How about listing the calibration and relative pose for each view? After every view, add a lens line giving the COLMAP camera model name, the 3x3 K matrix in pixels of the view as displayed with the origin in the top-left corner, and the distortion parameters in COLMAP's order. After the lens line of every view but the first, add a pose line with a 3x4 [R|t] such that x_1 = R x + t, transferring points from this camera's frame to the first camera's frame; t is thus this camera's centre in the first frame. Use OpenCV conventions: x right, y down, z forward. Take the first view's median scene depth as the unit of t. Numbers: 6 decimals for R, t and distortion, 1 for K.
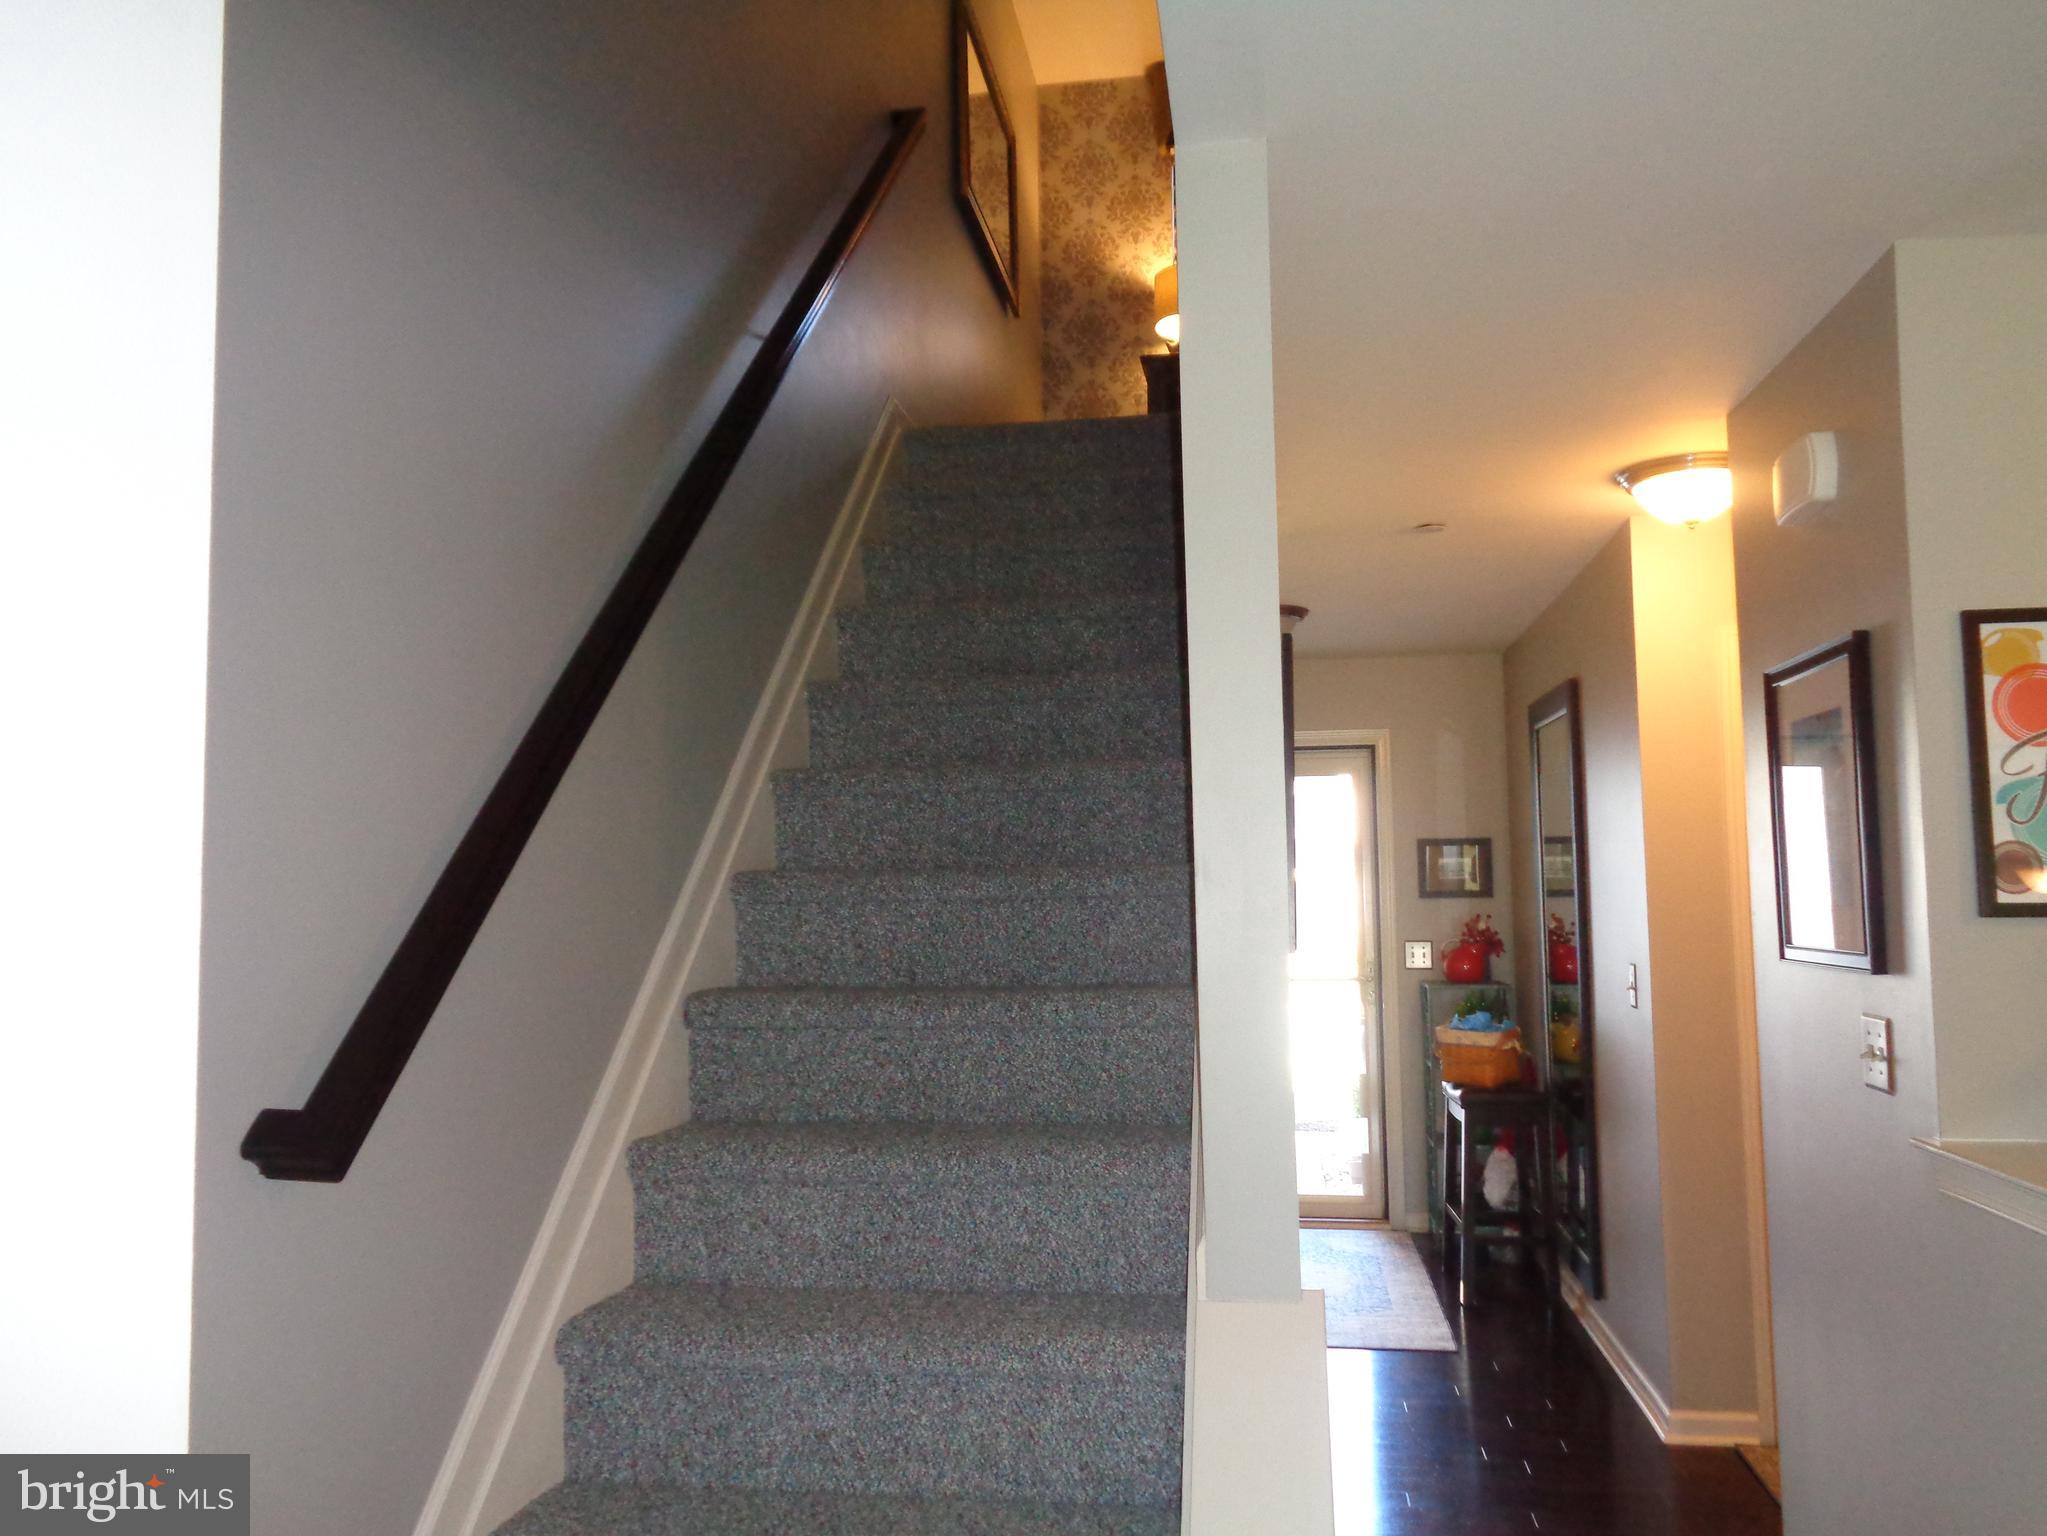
lens RADIAL K [[1517.2, 0, 1023.8], [0, 1517.2, 779.0], [0, 0, 1]] dist [-0.003919, -0.001151]
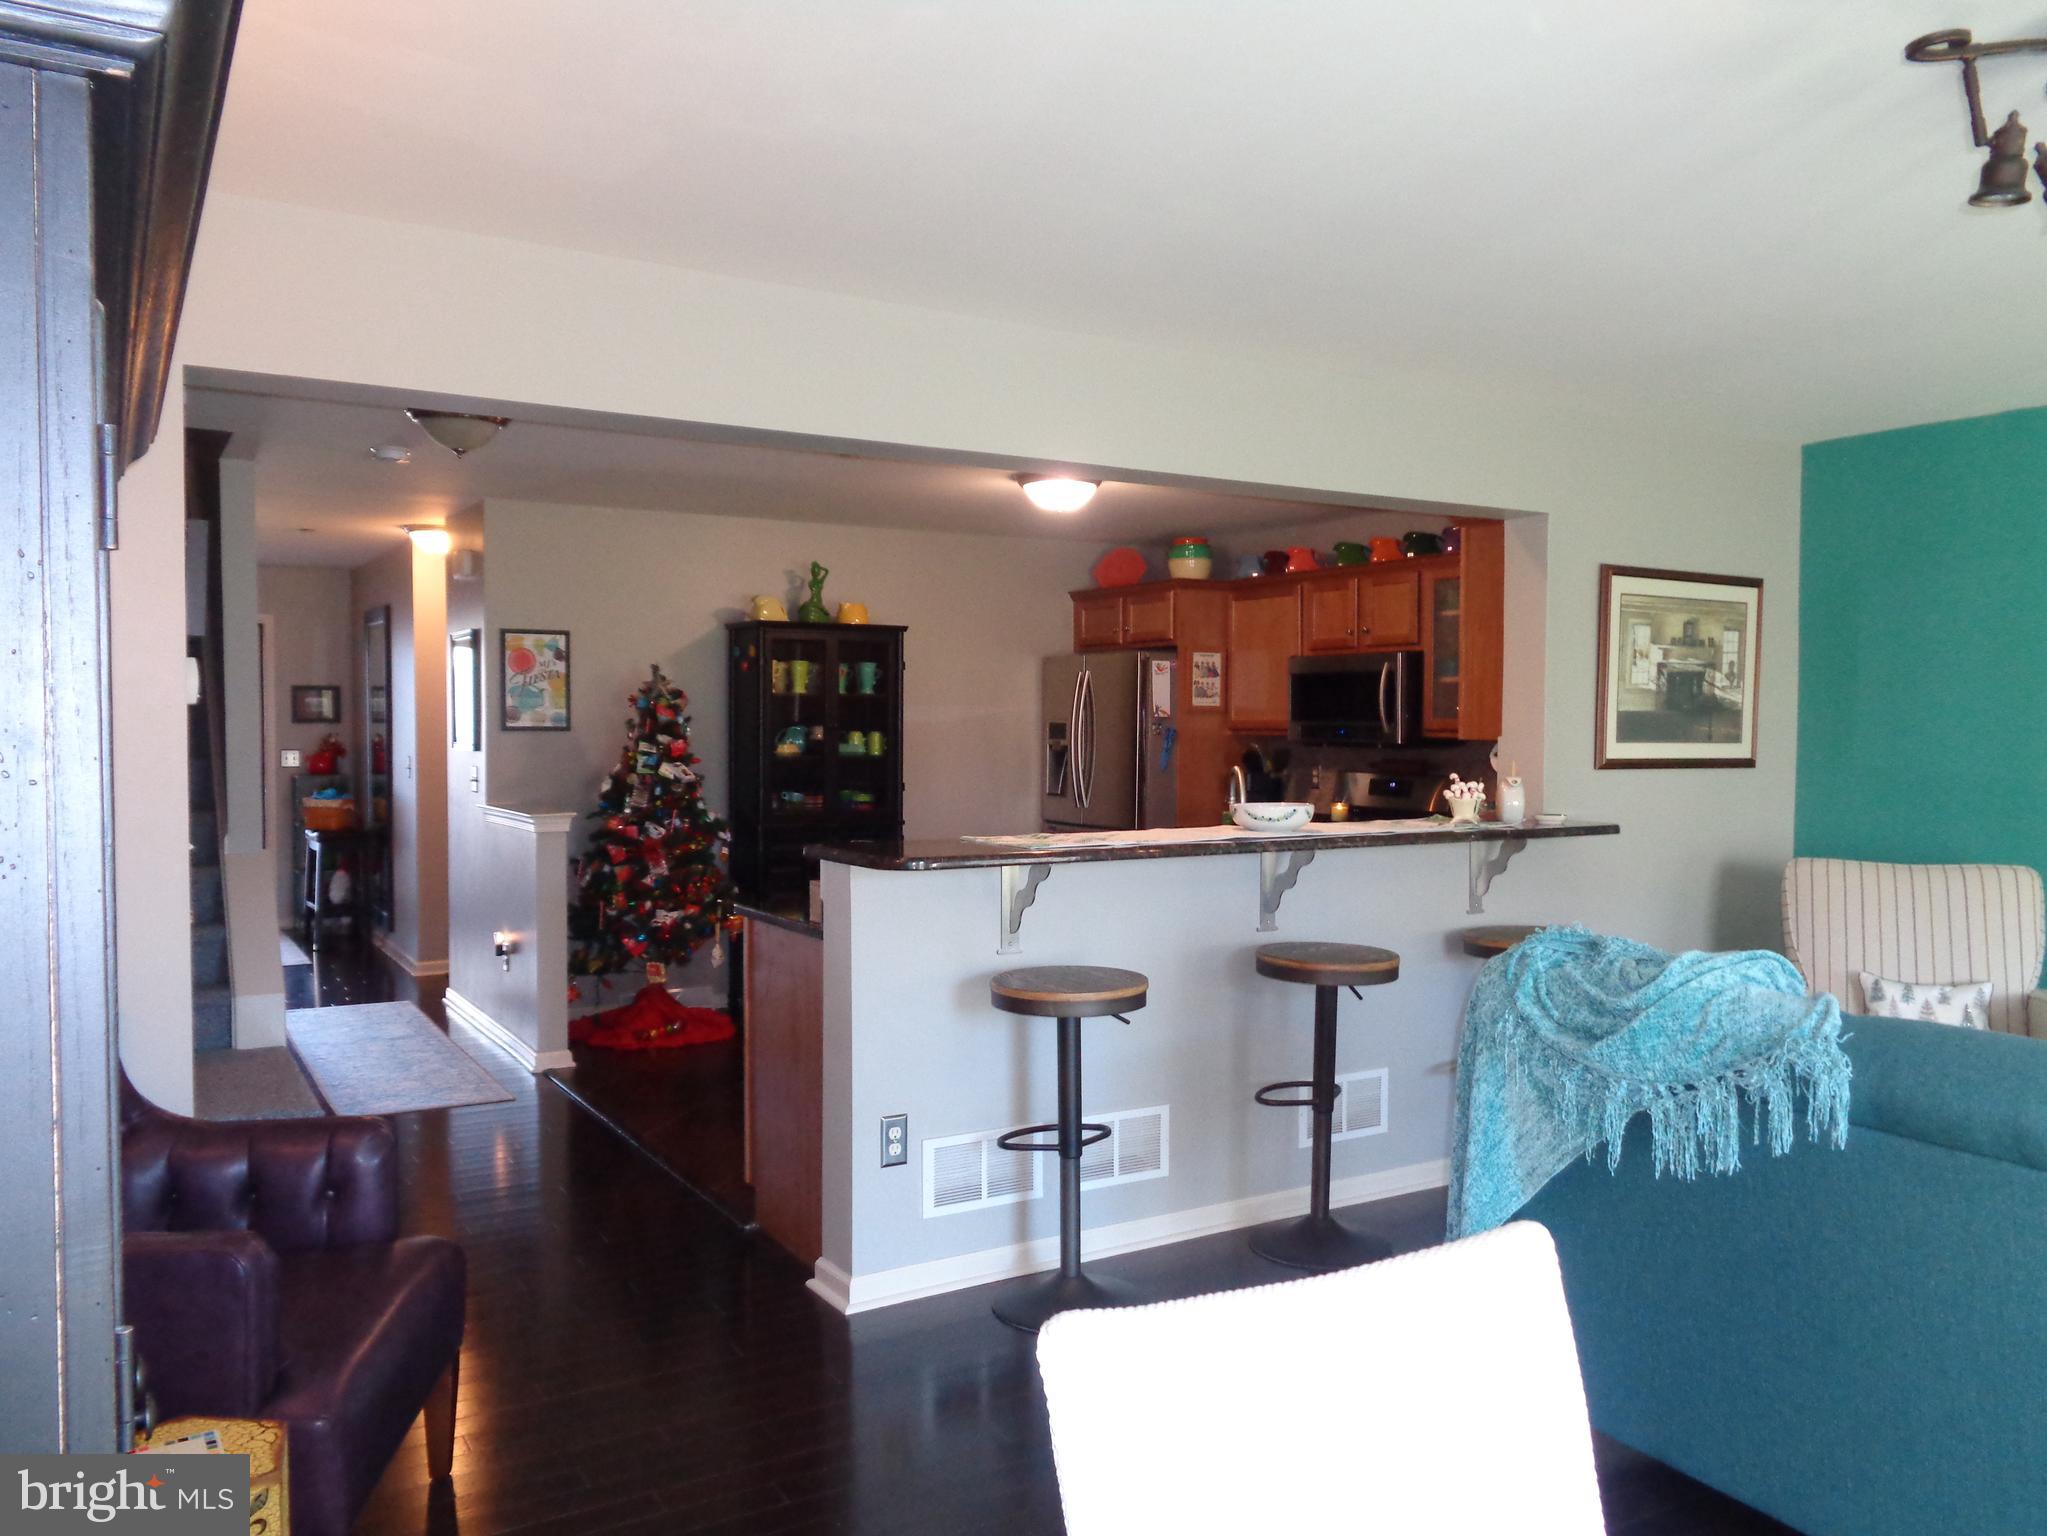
lens RADIAL K [[1546.7, 0, 1029.1], [0, 1546.7, 772.1], [0, 0, 1]] dist [-0.006421, -0.002293]
pose [[0.758288, -0.005307, 0.651898, -0.236398], [-0.064477, 0.994454, 0.083096, -0.061495], [-0.648723, -0.105043, 0.753740, -0.820780]]
